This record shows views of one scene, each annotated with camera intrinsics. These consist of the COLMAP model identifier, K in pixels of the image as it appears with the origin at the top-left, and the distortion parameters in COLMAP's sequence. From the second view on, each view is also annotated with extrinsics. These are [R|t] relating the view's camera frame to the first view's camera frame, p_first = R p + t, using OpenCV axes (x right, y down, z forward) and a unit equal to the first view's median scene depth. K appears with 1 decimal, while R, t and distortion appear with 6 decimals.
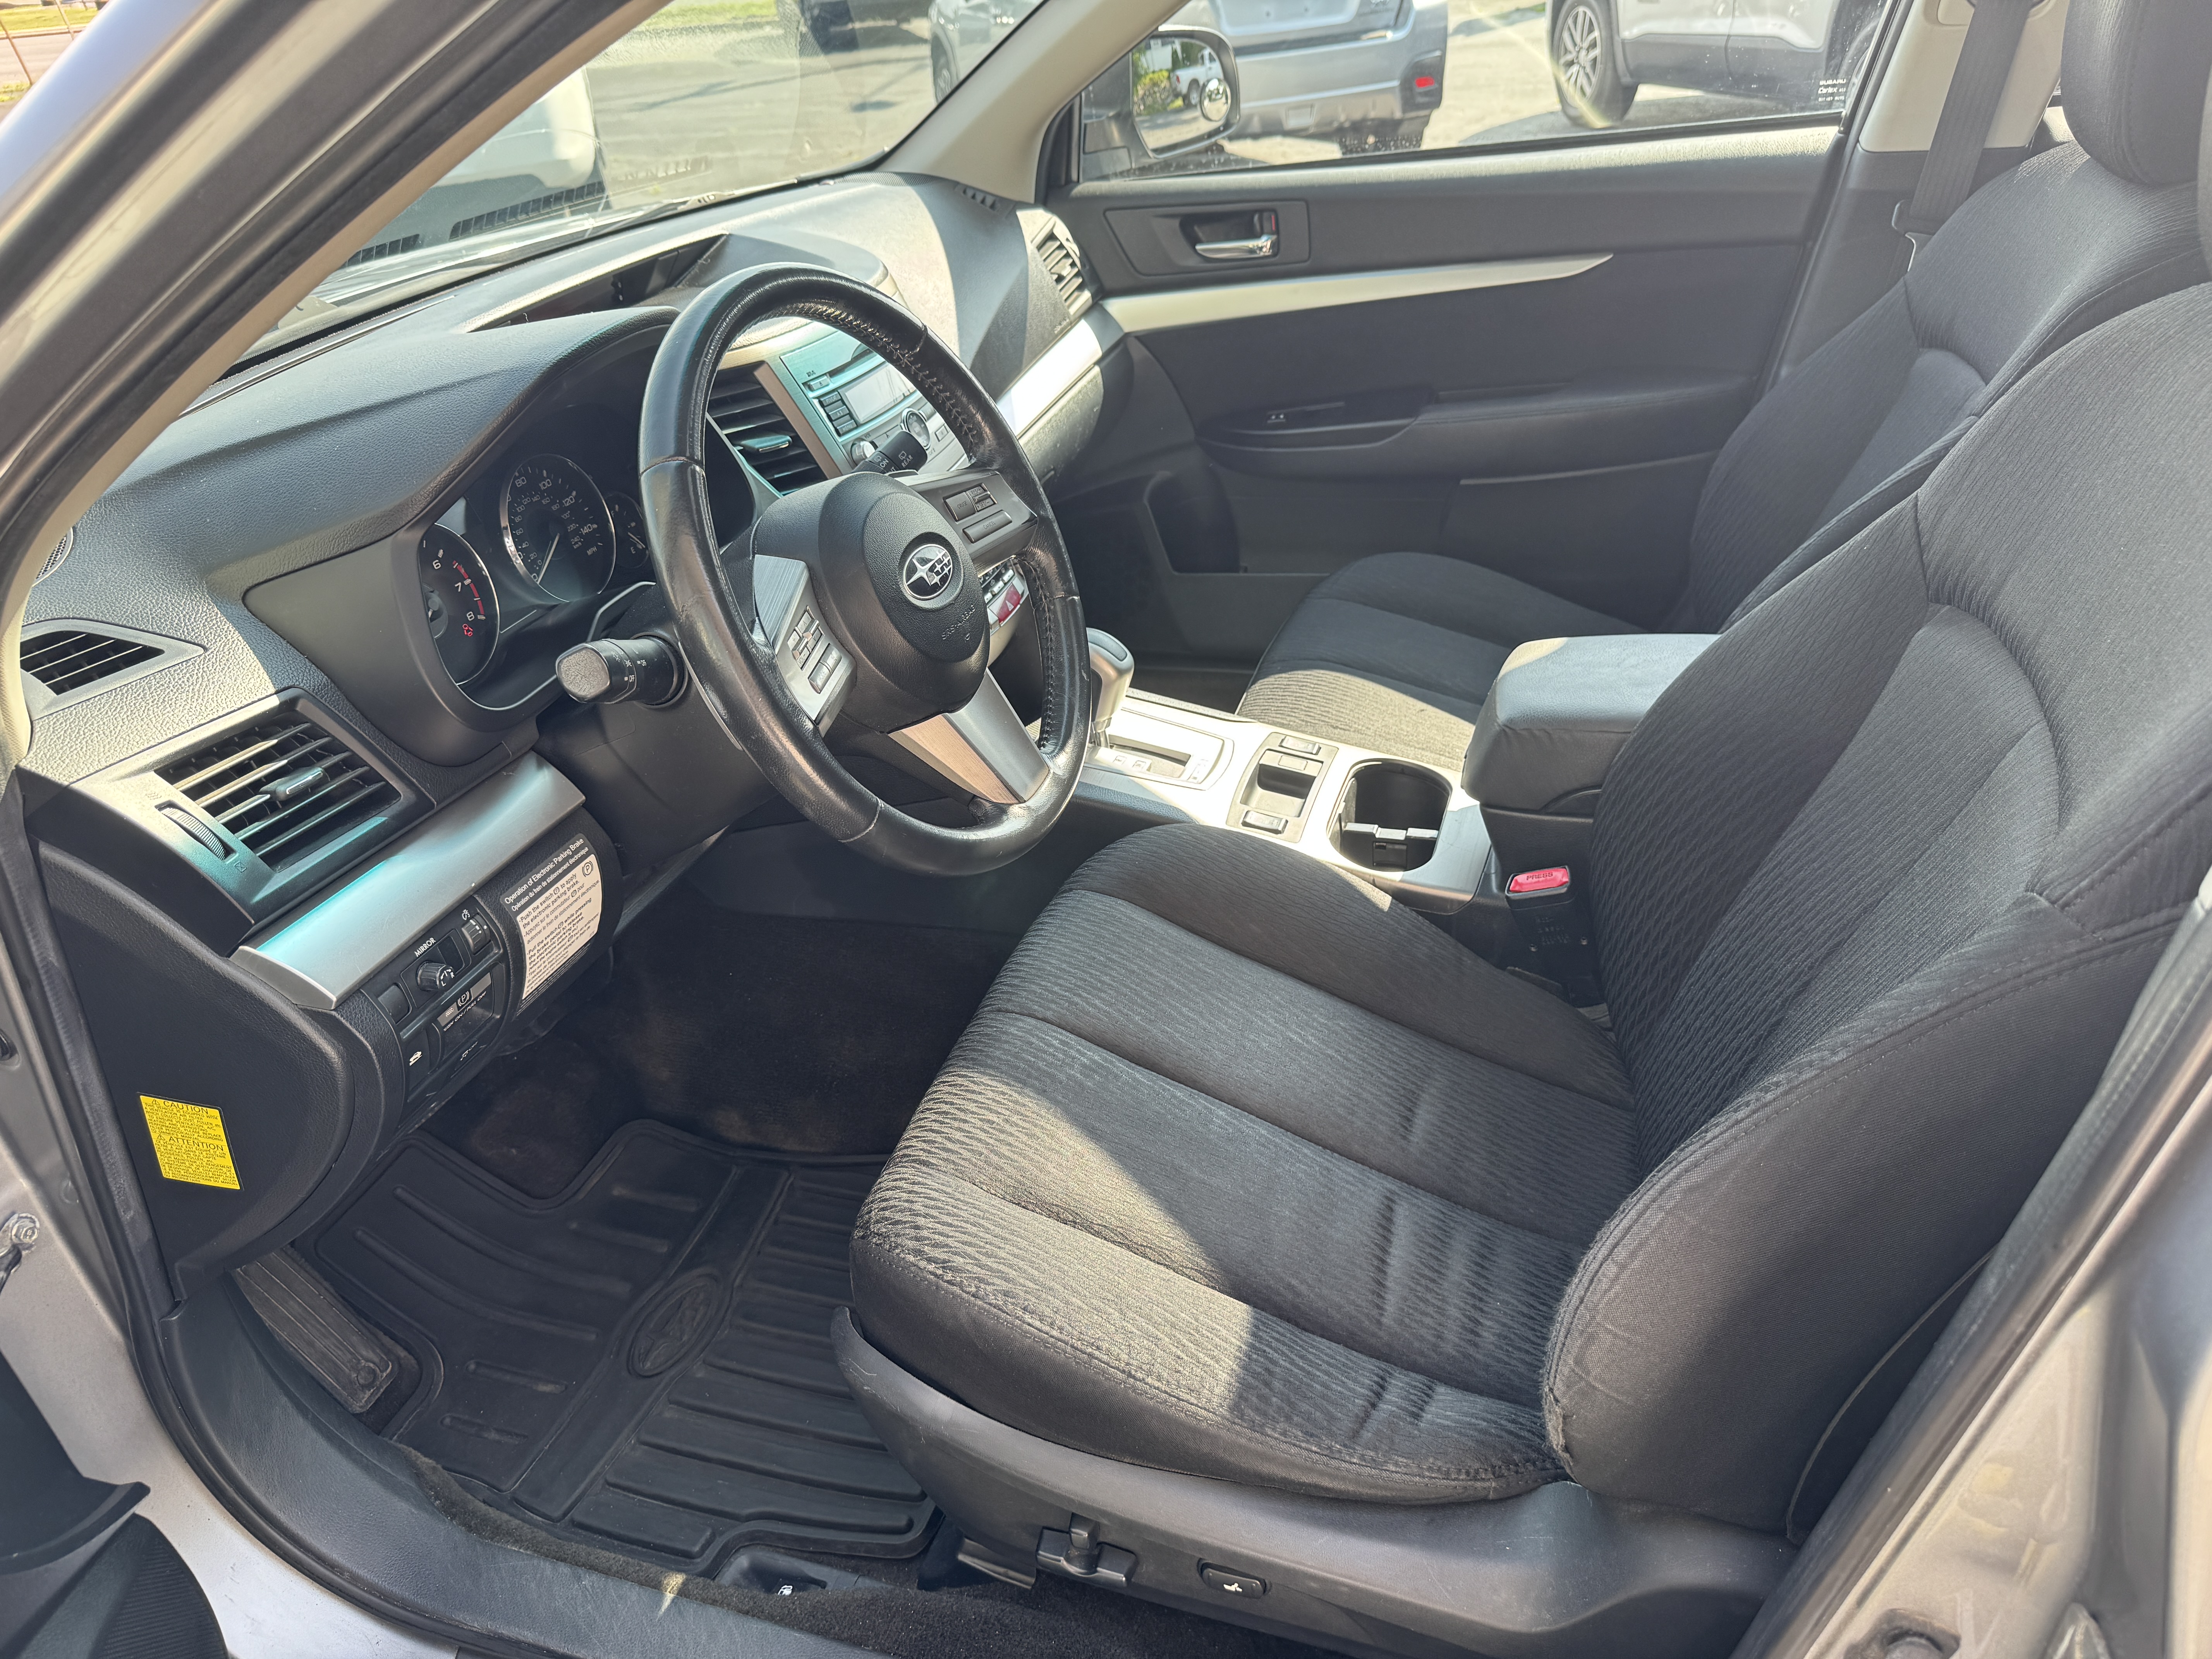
lens RADIAL K [[1528.5, 0, 1145.5], [0, 1528.5, 802.6], [0, 0, 1]] dist [0.026001, -0.051485]
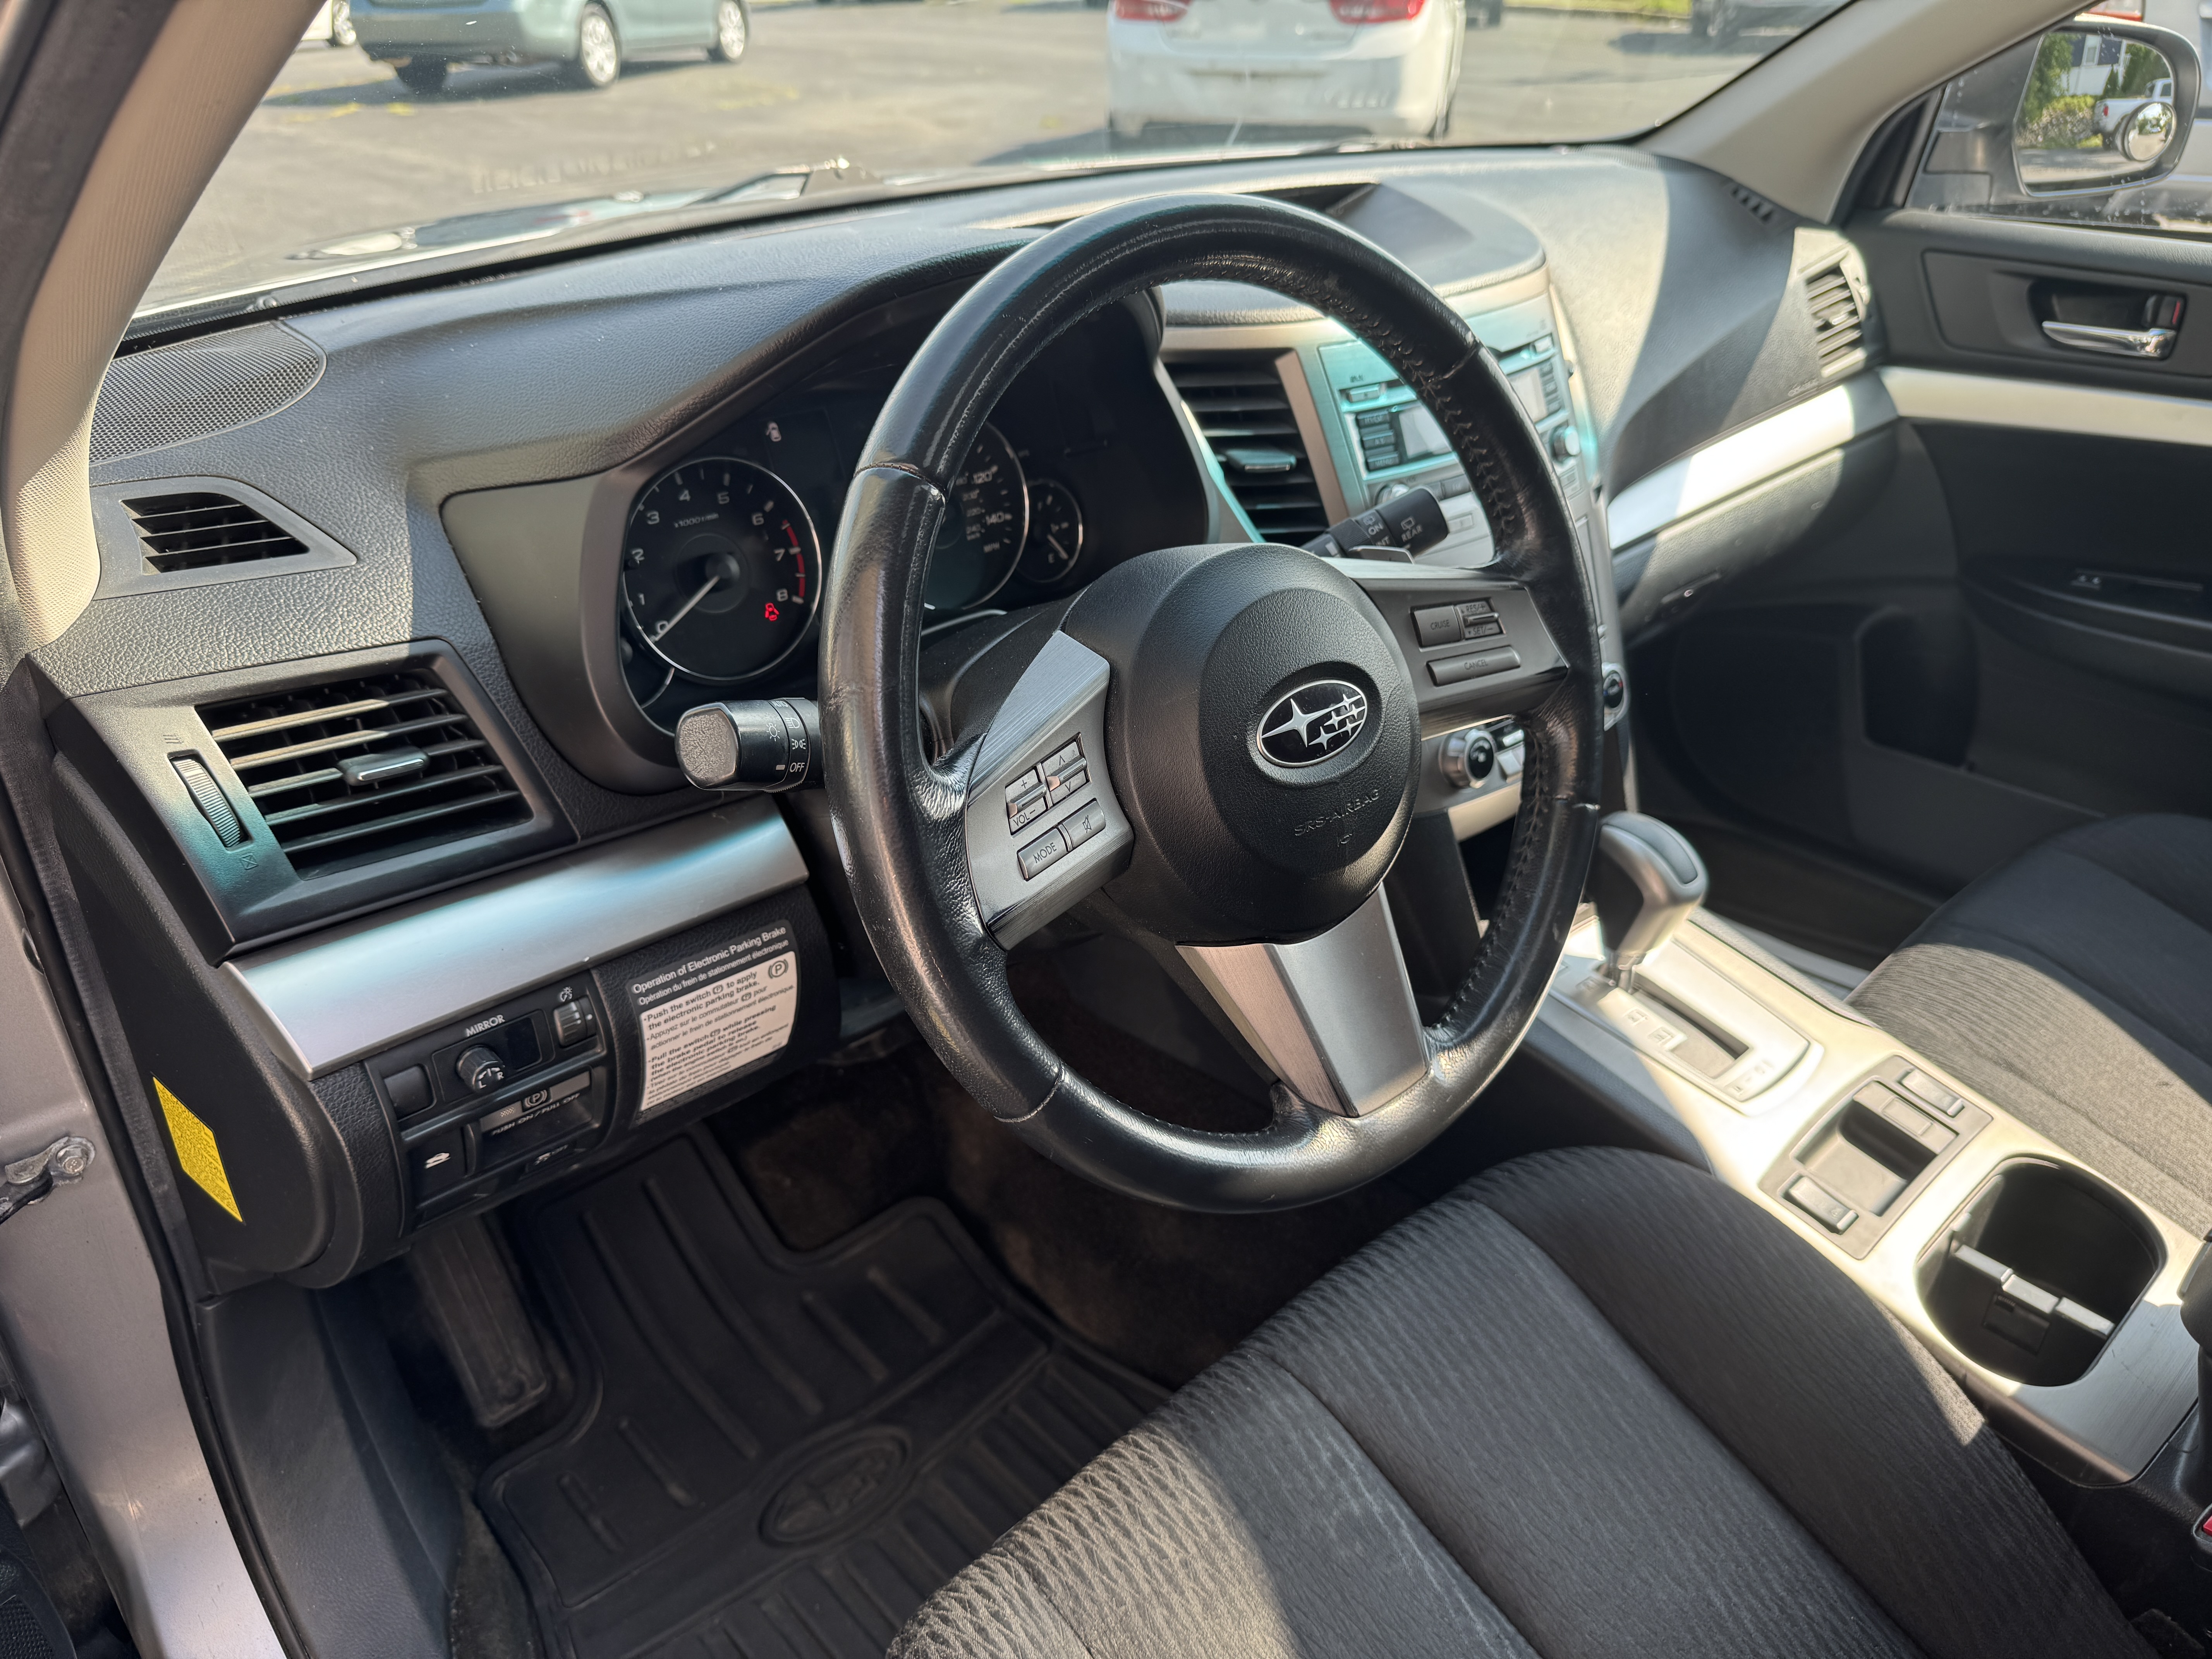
lens RADIAL K [[1528.5, 0, 1145.5], [0, 1528.5, 802.6], [0, 0, 1]] dist [0.026001, -0.051485]
pose [[0.862152, 0.314014, -0.397603, 0.048480], [-0.314072, 0.947038, 0.066915, -0.127917], [0.397558, 0.067185, 0.915114, 0.374515]]
